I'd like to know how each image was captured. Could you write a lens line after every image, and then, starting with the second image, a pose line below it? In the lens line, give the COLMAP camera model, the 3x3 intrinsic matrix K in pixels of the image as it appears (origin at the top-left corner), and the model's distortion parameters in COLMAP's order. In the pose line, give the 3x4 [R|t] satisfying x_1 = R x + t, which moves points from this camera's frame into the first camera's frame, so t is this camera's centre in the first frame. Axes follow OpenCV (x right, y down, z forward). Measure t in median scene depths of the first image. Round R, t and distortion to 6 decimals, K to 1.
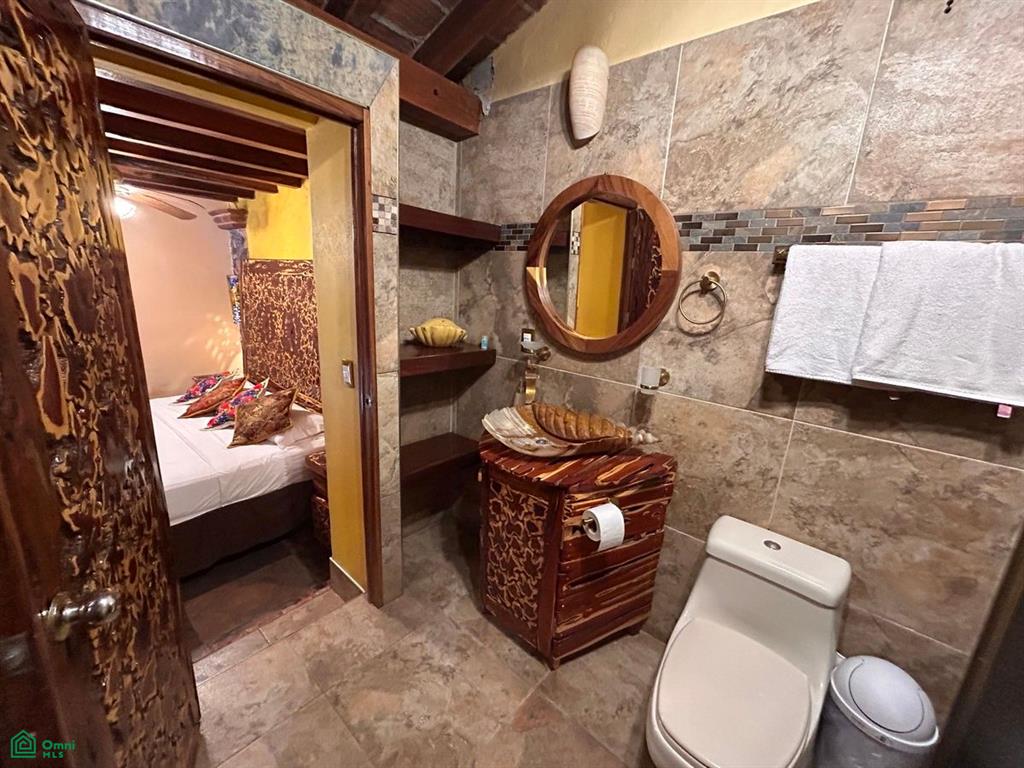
lens RADIAL K [[414.3, 0, 512.4], [0, 414.3, 383.9], [0, 0, 1]] dist [-0.000332, 0.001287]
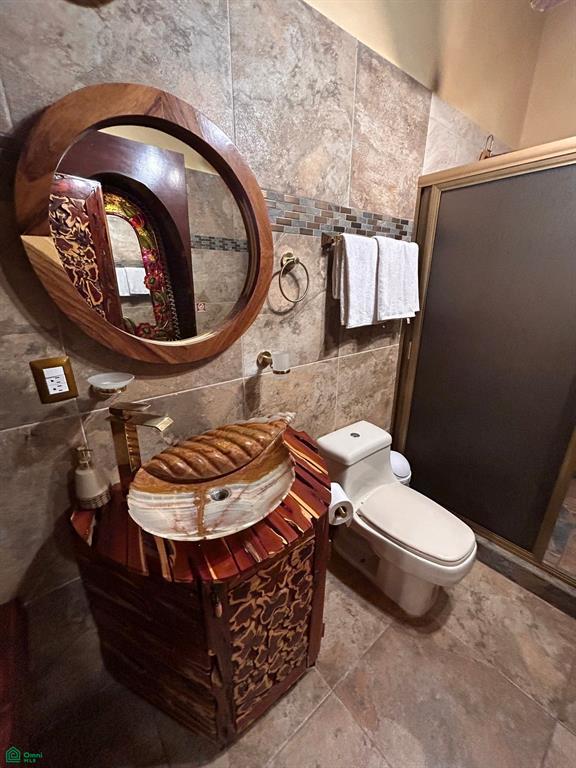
lens RADIAL K [[310.8, 0, 287.2], [0, 310.8, 385.6], [0, 0, 1]] dist [-0.000332, 0.001287]
pose [[0.175573, -0.371950, 0.911497, -0.379609], [0.247824, 0.912762, 0.324730, -0.206797], [-0.952763, 0.168877, 0.252435, 0.811306]]
